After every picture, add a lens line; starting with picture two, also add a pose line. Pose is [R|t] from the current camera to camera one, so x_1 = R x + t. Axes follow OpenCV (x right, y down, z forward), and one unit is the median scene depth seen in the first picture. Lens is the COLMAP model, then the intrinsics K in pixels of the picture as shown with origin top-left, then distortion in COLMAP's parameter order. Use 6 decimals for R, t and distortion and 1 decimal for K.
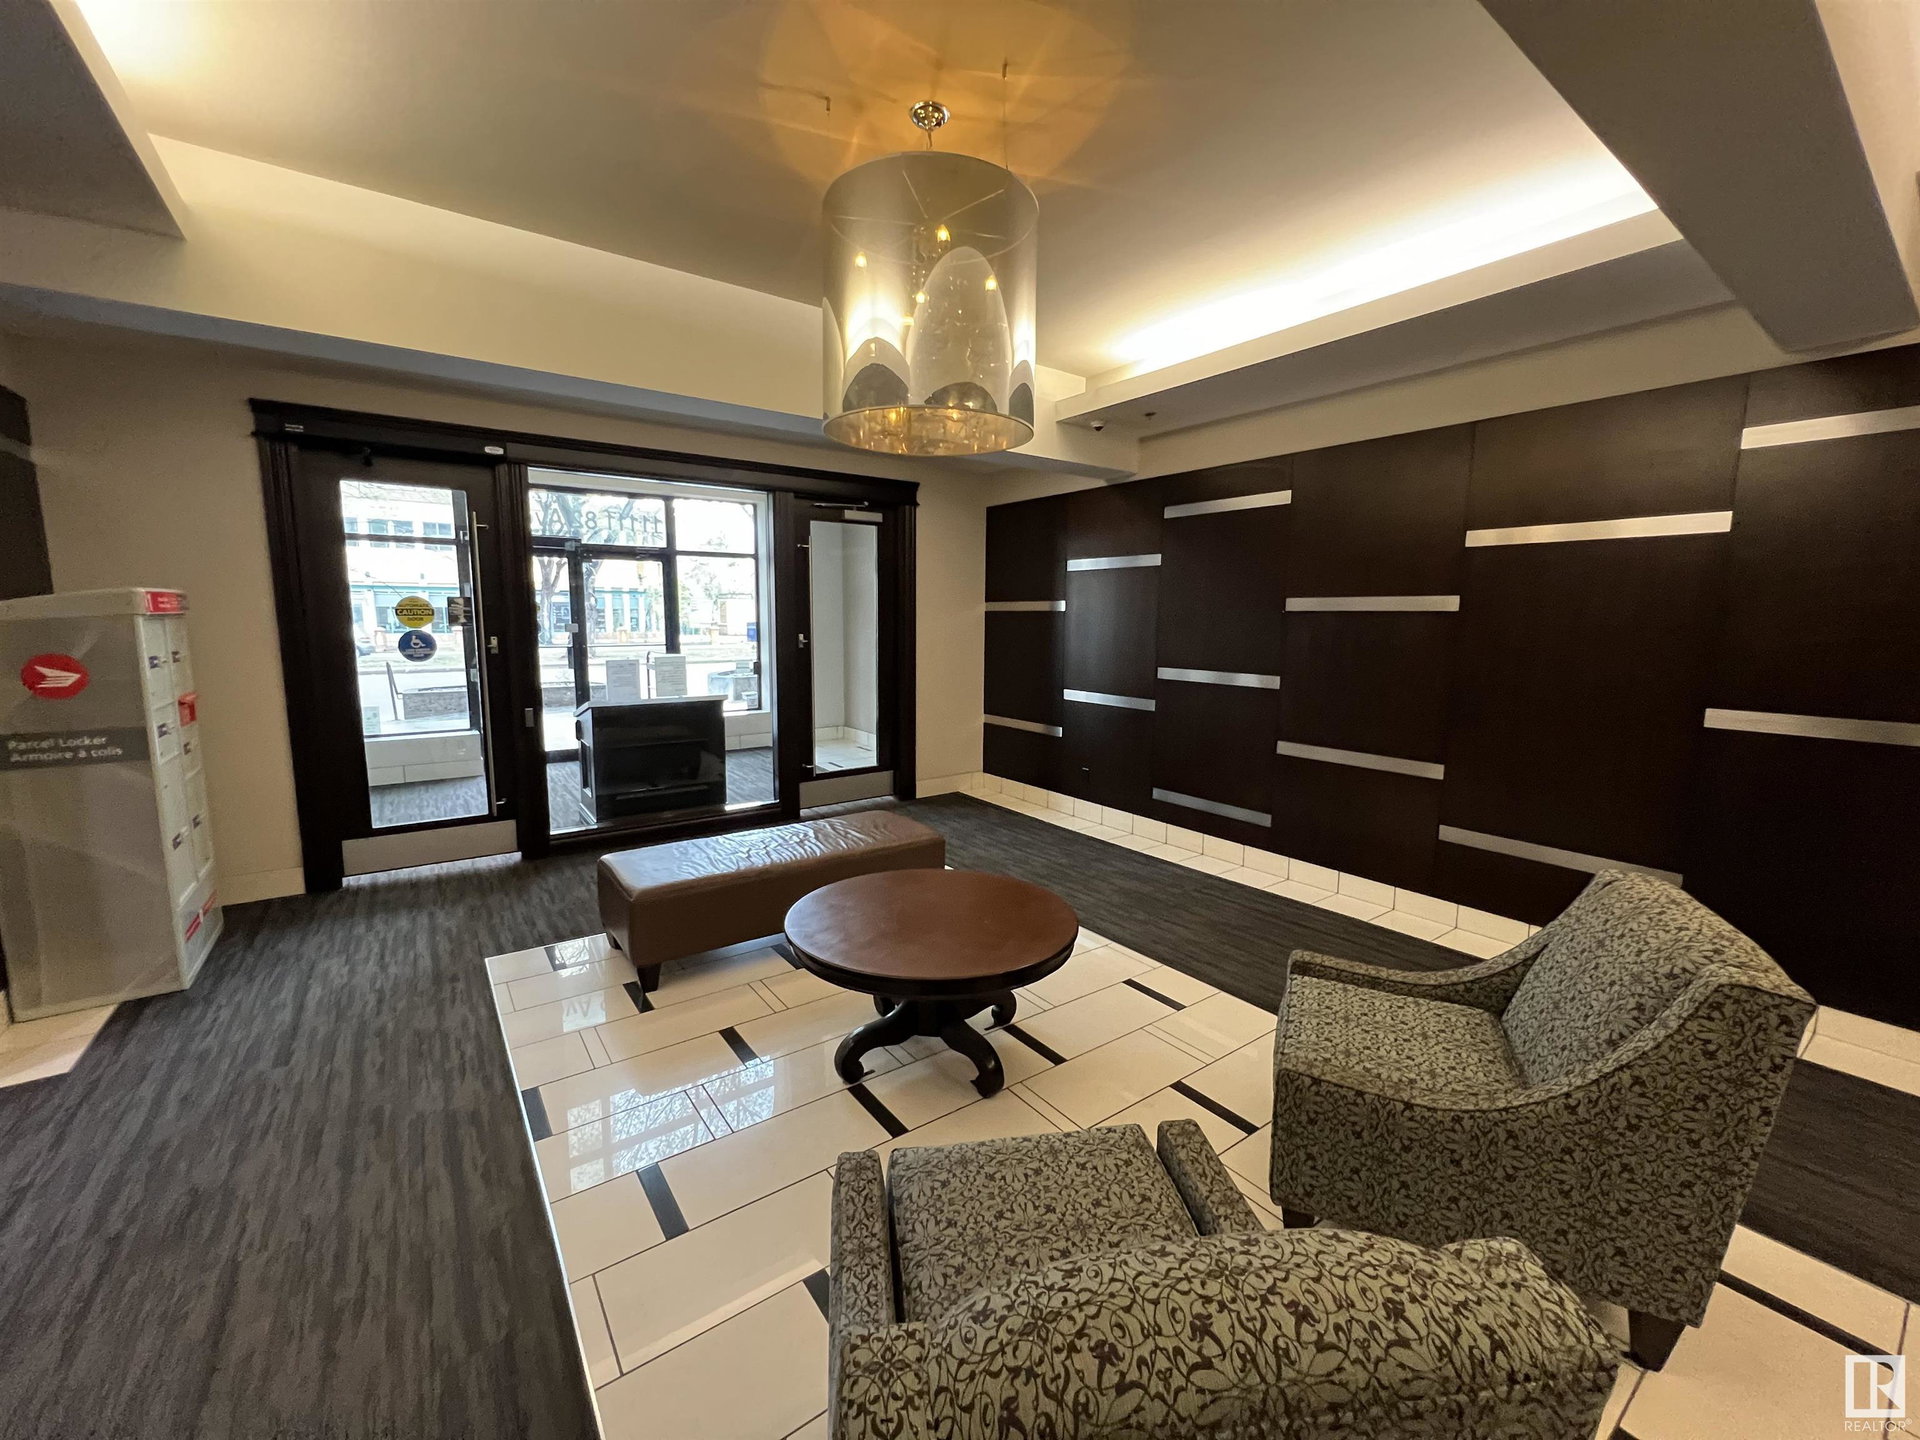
lens RADIAL K [[766.2, 0, 958.1], [0, 766.2, 715.8], [0, 0, 1]] dist [-0.001588, 0.000285]
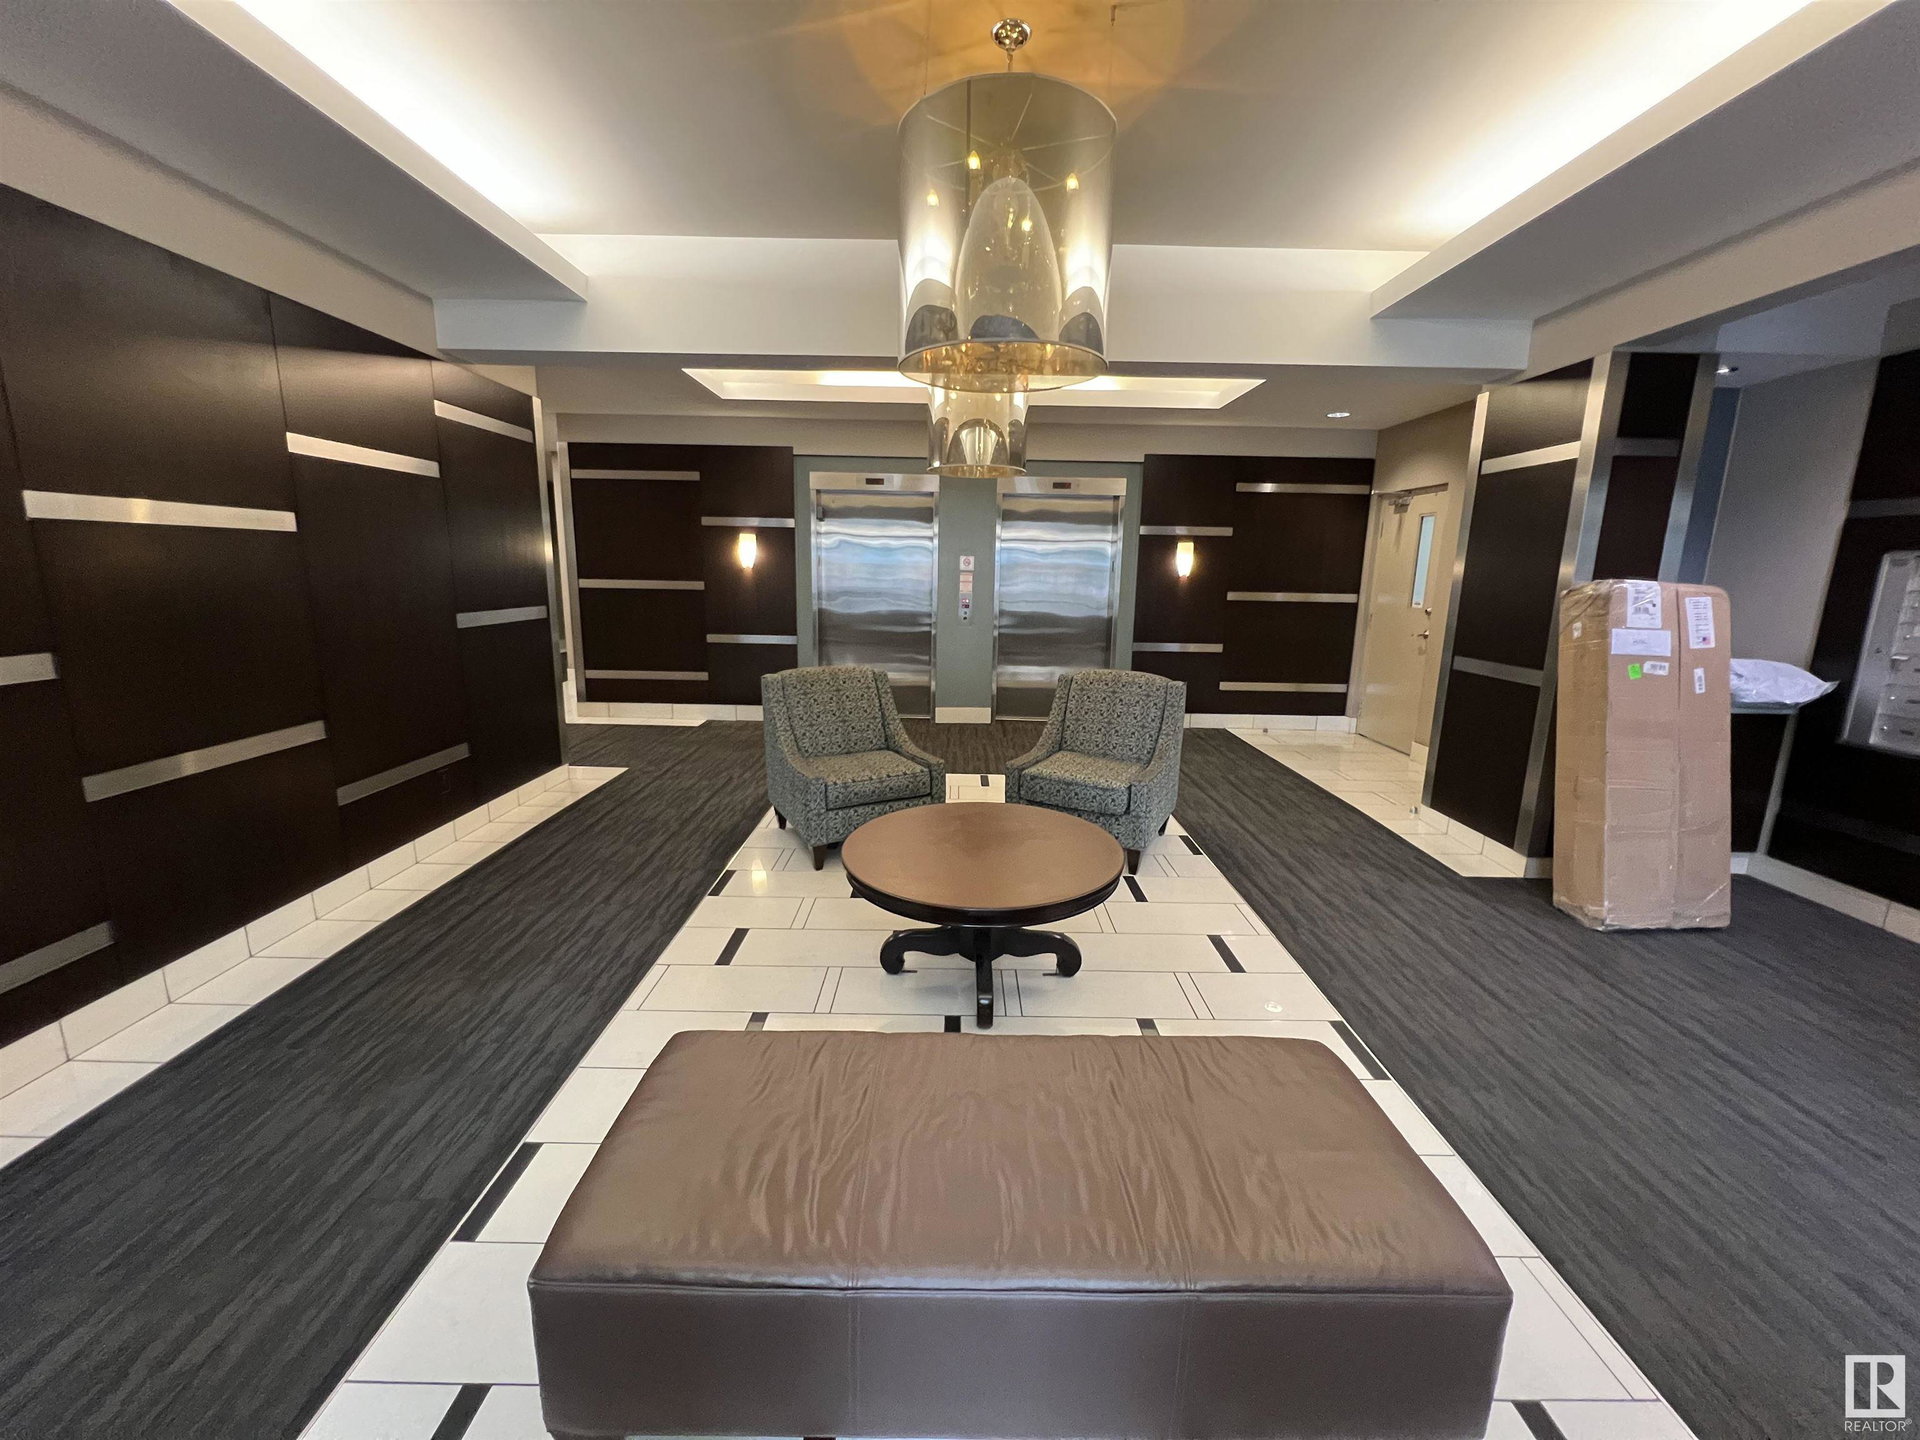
lens RADIAL K [[766.2, 0, 958.1], [0, 766.2, 715.8], [0, 0, 1]] dist [-0.001588, 0.000285]
pose [[-0.810319, -0.131239, 0.571104, -0.447443], [0.054051, 0.953704, 0.295851, -0.167033], [-0.583491, 0.270602, -0.765710, 1.371490]]
